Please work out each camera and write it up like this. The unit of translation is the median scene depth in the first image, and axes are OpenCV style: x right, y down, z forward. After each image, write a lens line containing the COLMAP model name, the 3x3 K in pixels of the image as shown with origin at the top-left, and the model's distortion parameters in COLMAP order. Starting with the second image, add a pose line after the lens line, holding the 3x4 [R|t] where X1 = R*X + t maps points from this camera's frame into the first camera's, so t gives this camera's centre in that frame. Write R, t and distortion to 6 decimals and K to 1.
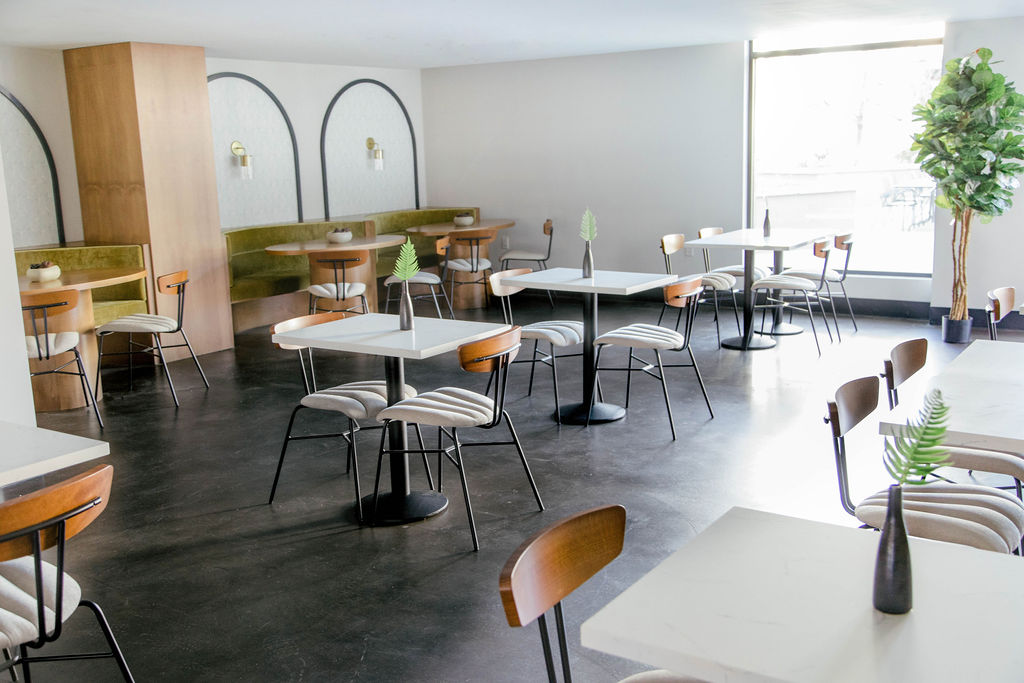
lens RADIAL K [[1014.7, 0, 512.0], [0, 1014.7, 341.5], [0, 0, 1]] dist [-0.051670, 0.026982]
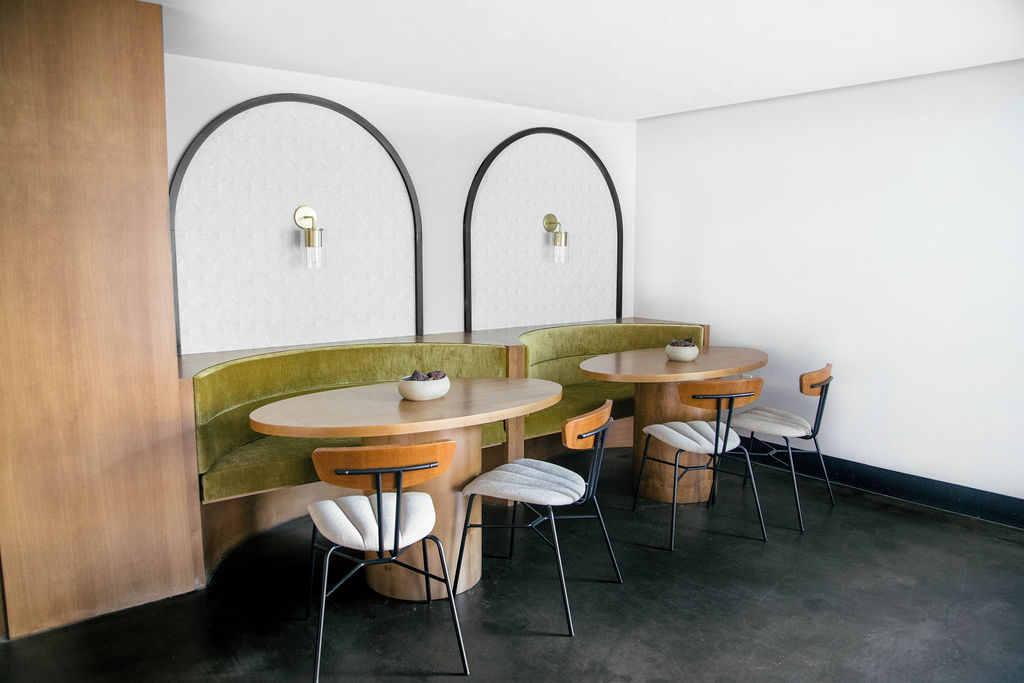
lens RADIAL K [[738.0, 0, 512.0], [0, 738.0, 341.5], [0, 0, 1]] dist [-0.127126, 0.073066]
pose [[0.957897, 0.059963, -0.280780, -0.023938], [-0.078722, 0.995322, -0.056007, -0.097174], [0.276109, 0.075752, 0.958137, 0.588396]]
